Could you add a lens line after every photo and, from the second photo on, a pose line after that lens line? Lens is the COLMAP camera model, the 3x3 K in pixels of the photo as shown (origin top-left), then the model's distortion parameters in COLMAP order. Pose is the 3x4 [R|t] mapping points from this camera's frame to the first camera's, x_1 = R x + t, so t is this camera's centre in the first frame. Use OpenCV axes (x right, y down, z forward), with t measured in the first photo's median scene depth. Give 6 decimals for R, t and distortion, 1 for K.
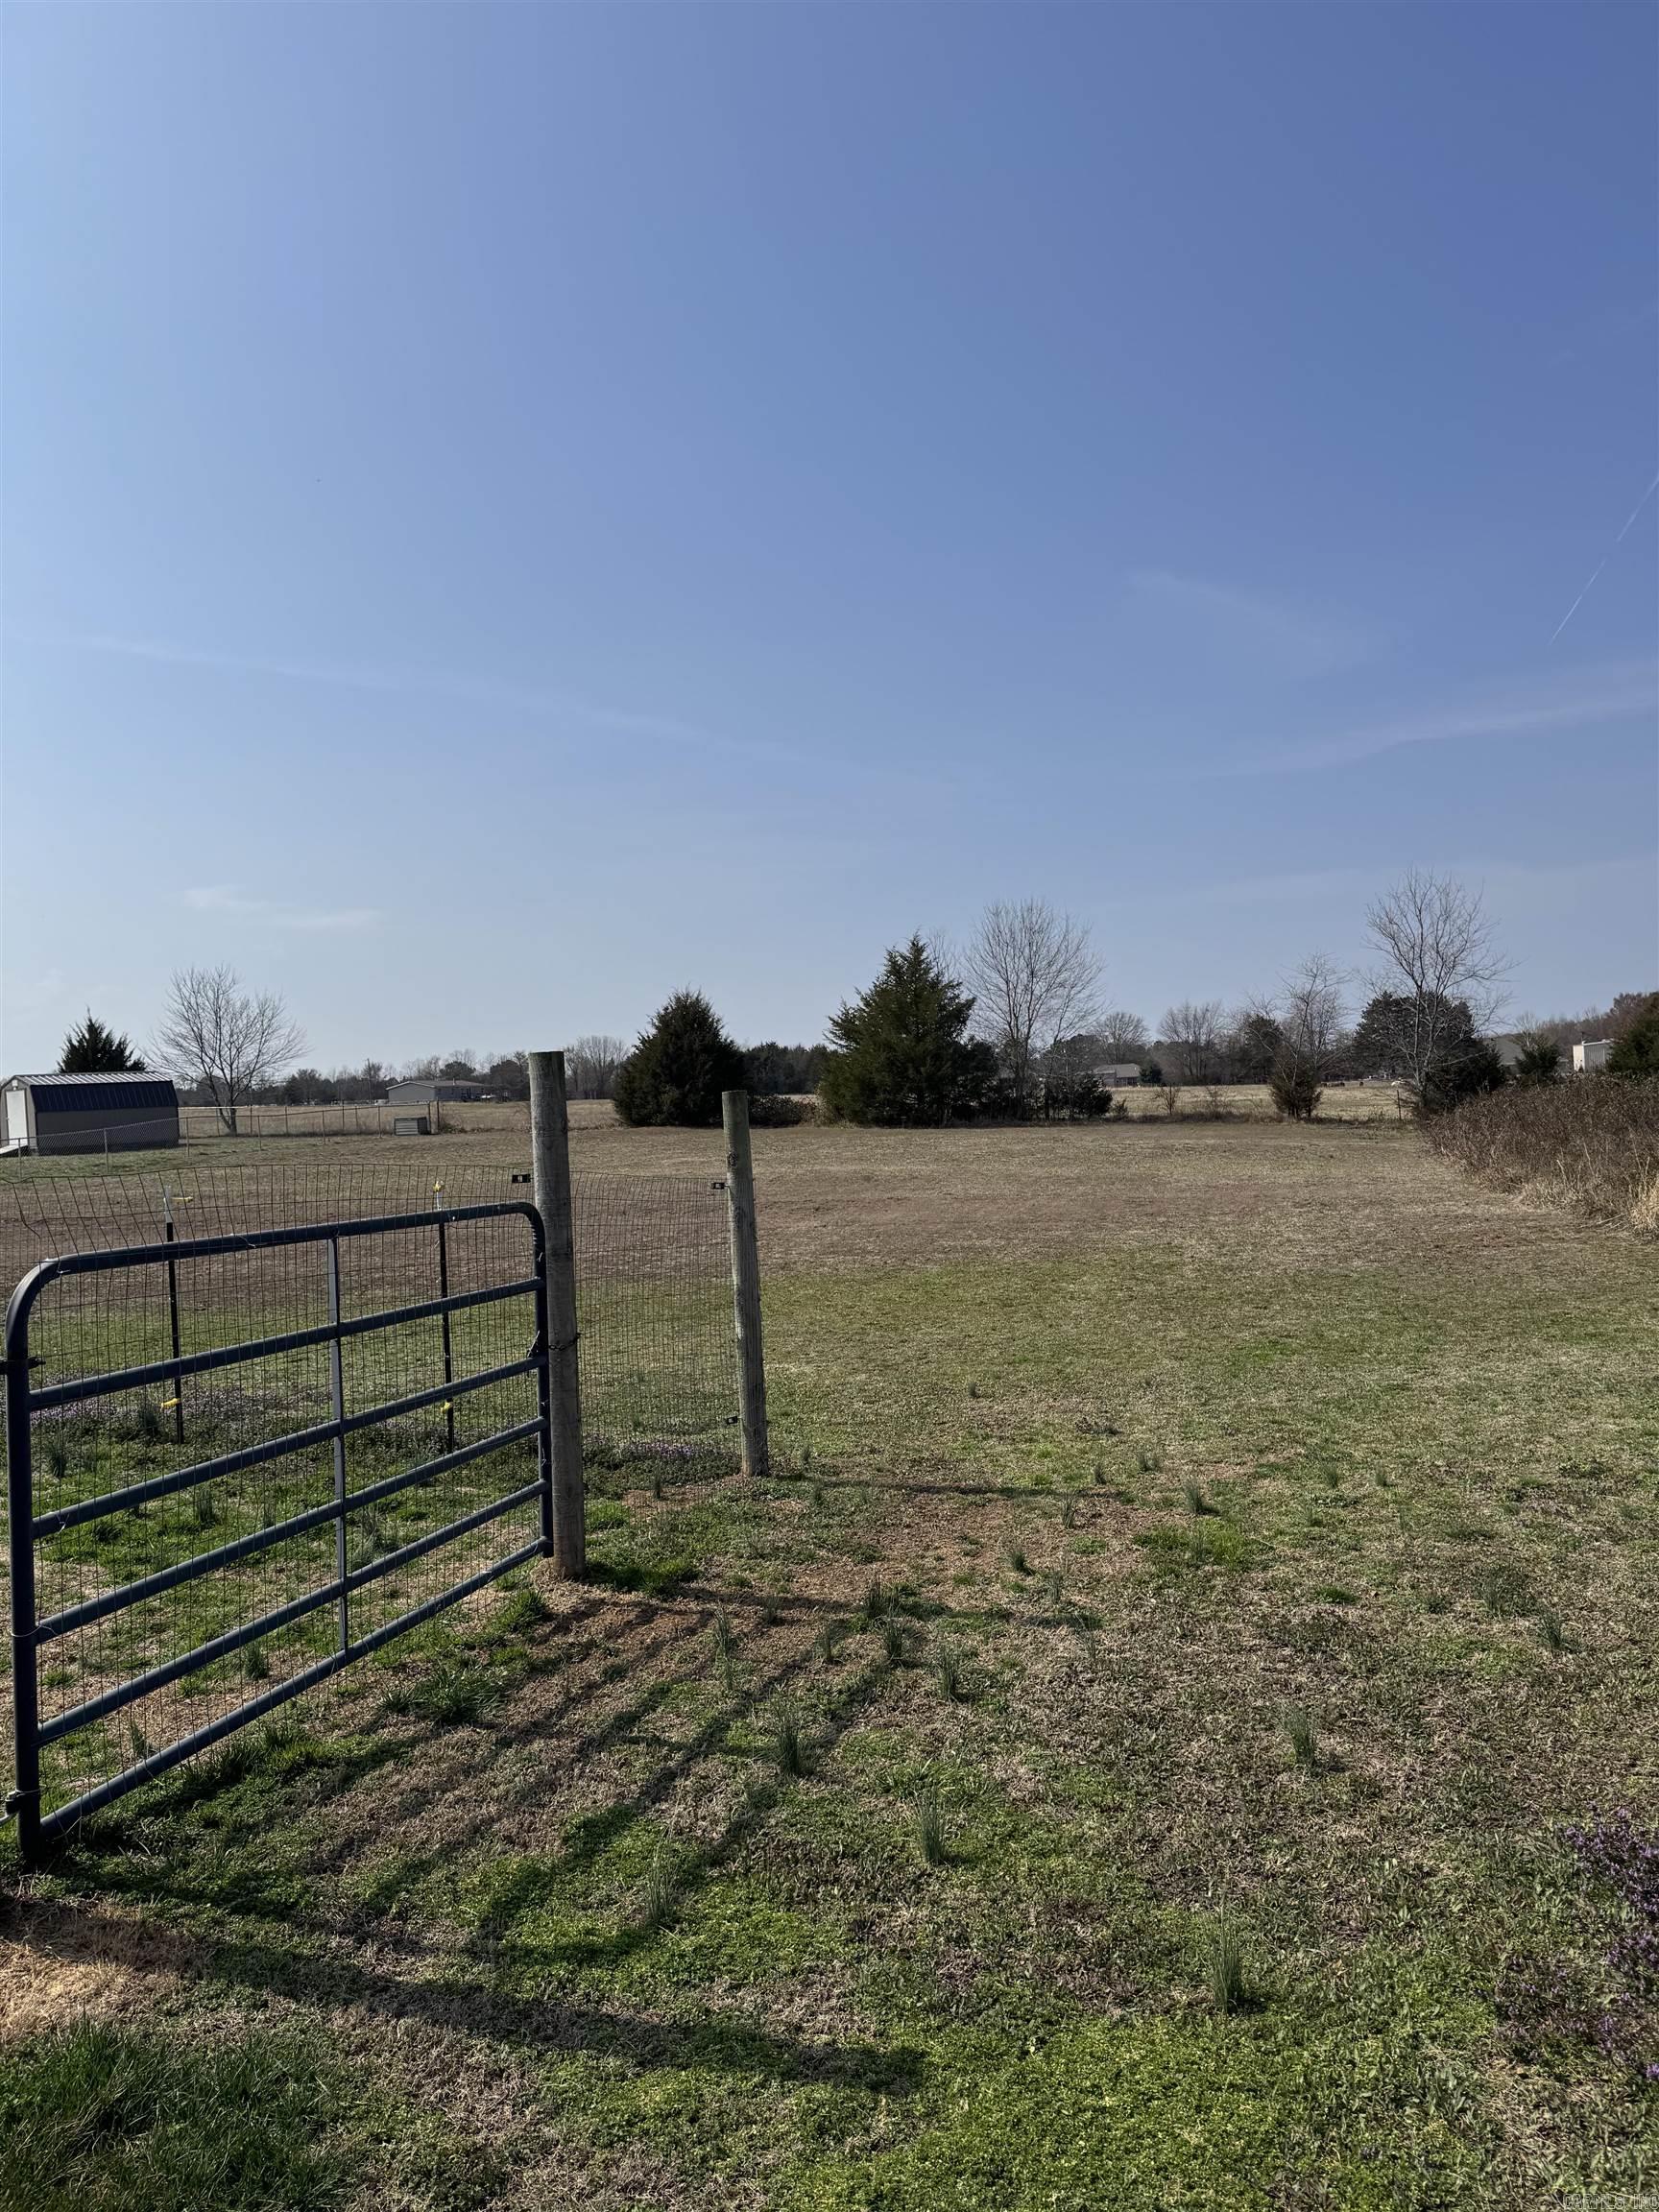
lens RADIAL K [[1507.1, 0, 824.8], [0, 1507.1, 1119.1], [0, 0, 1]] dist [0.189437, -0.395189]
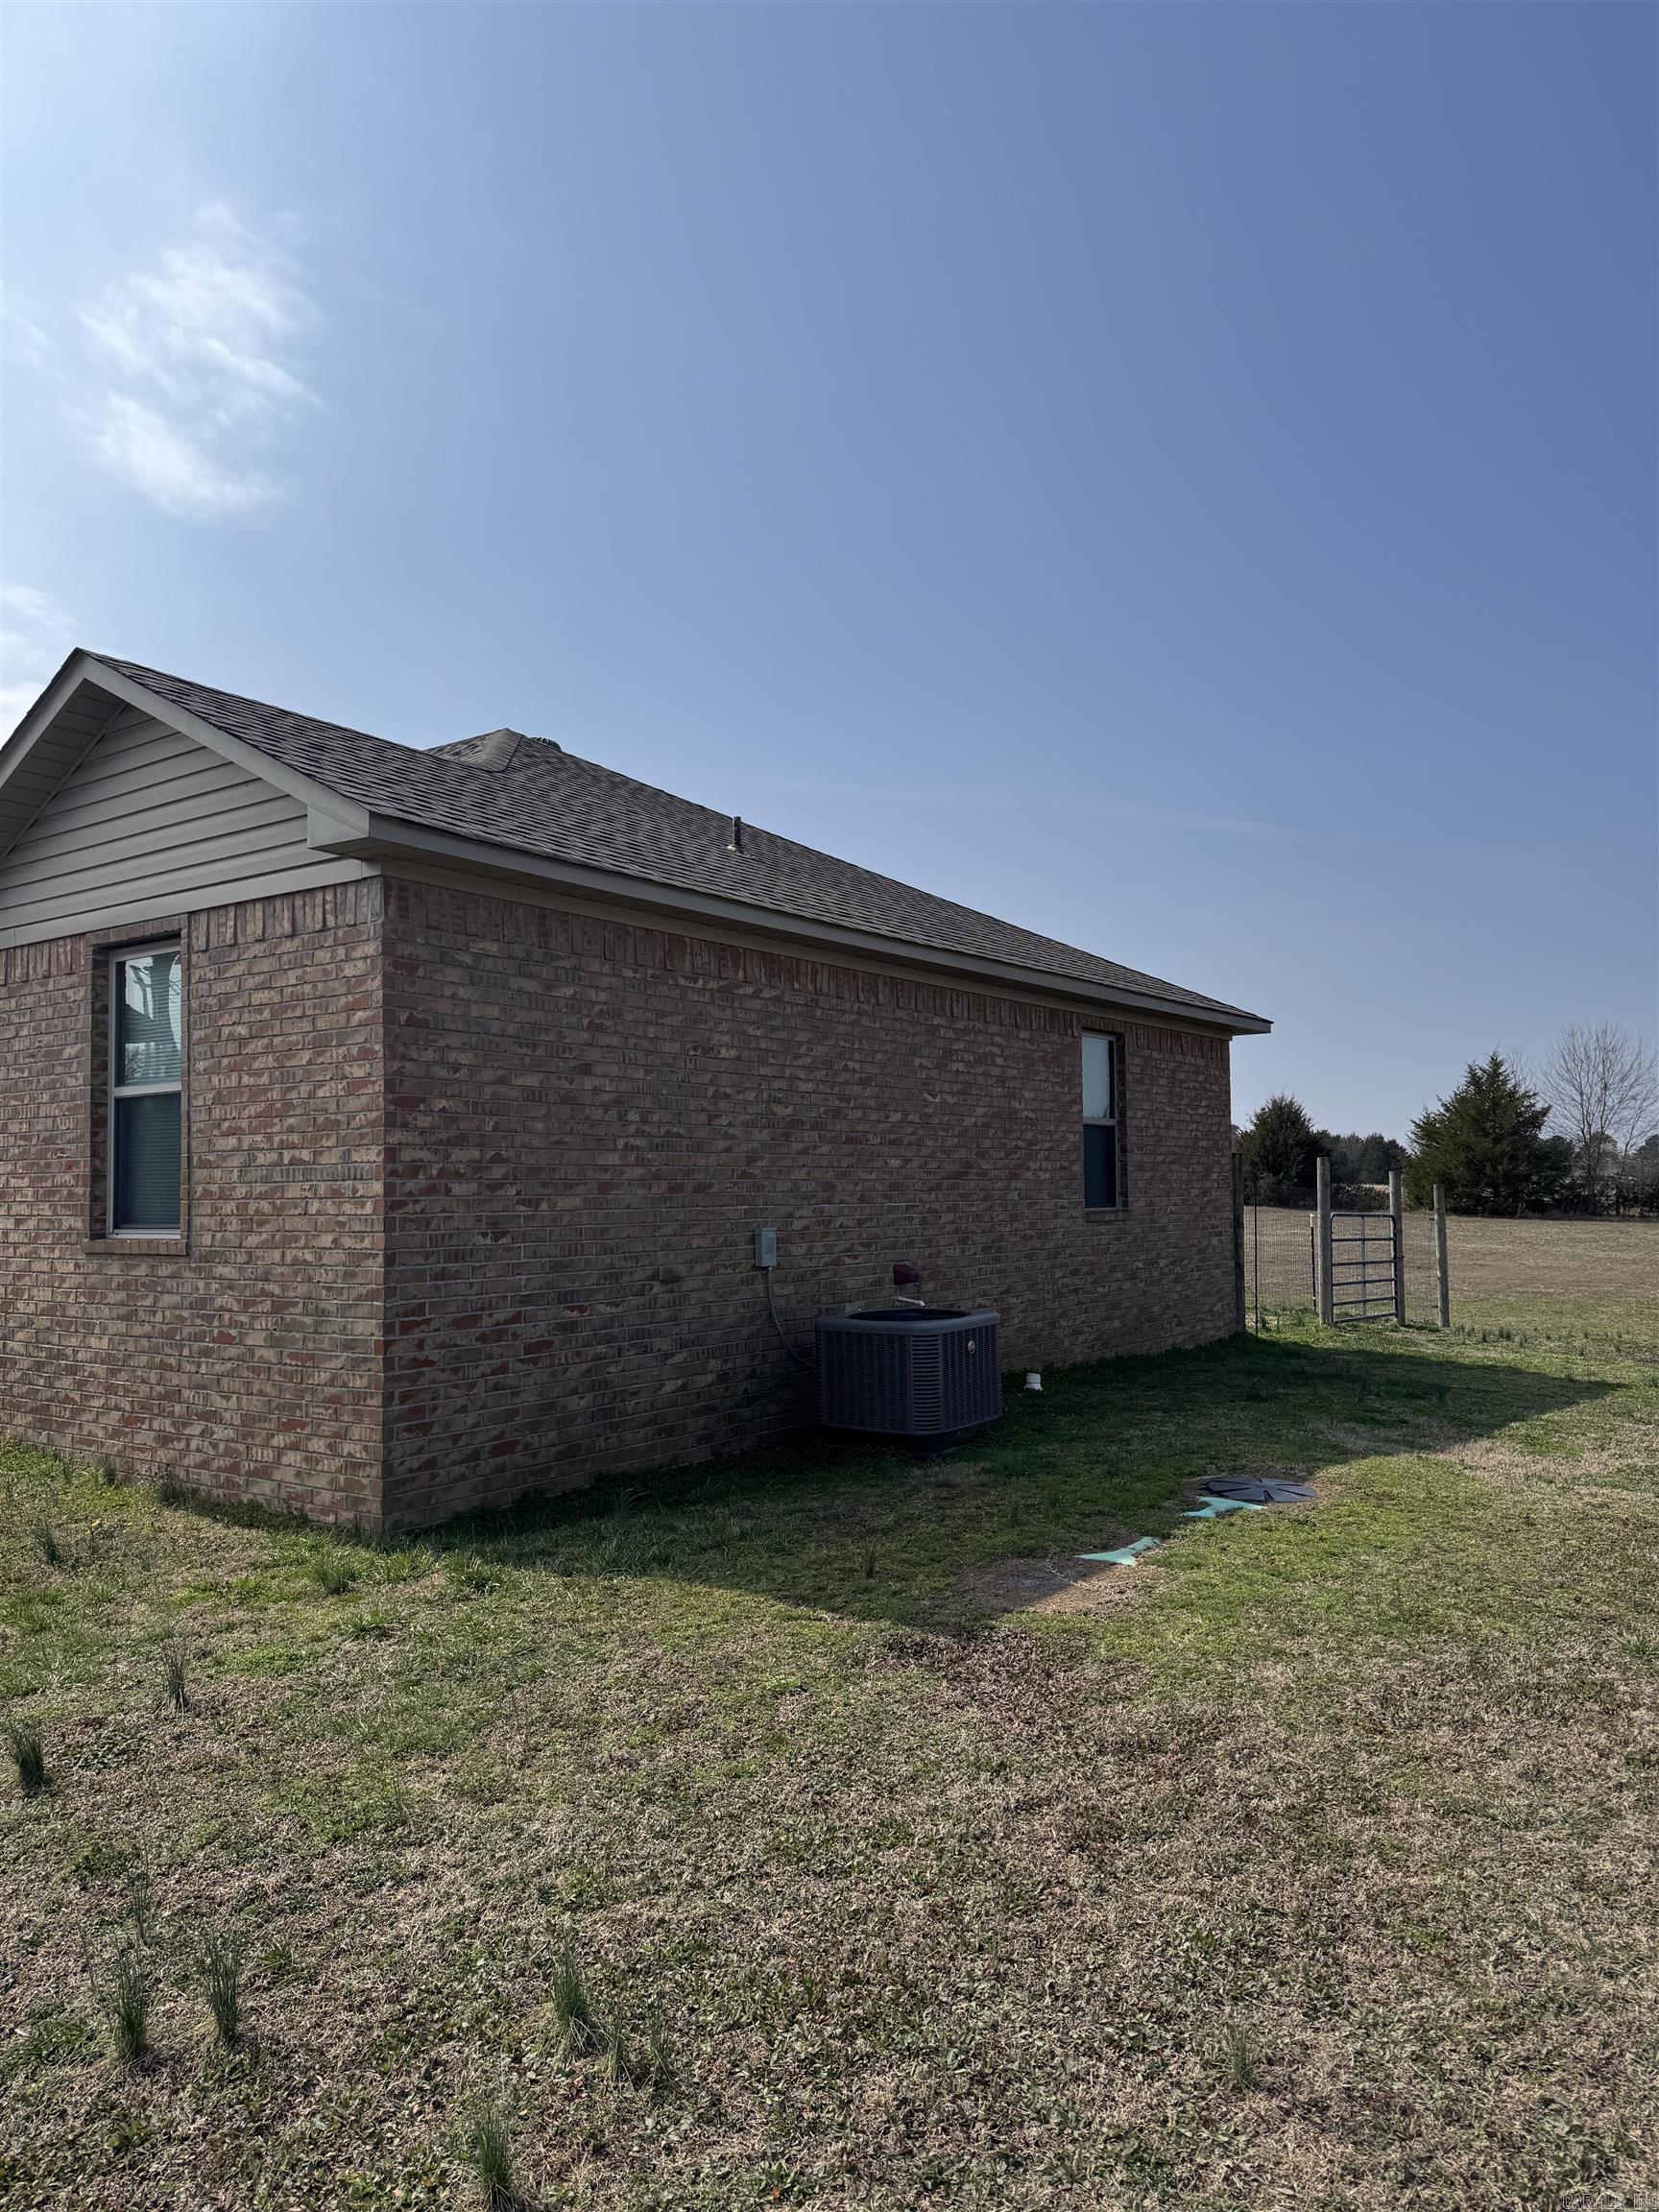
lens RADIAL K [[1507.1, 0, 824.8], [0, 1507.1, 1119.1], [0, 0, 1]] dist [0.189437, -0.395189]
pose [[0.941248, 0.025239, -0.336772, -0.024494], [-0.042822, 0.998074, -0.044887, 0.005089], [0.334990, 0.056671, 0.940516, -0.281627]]
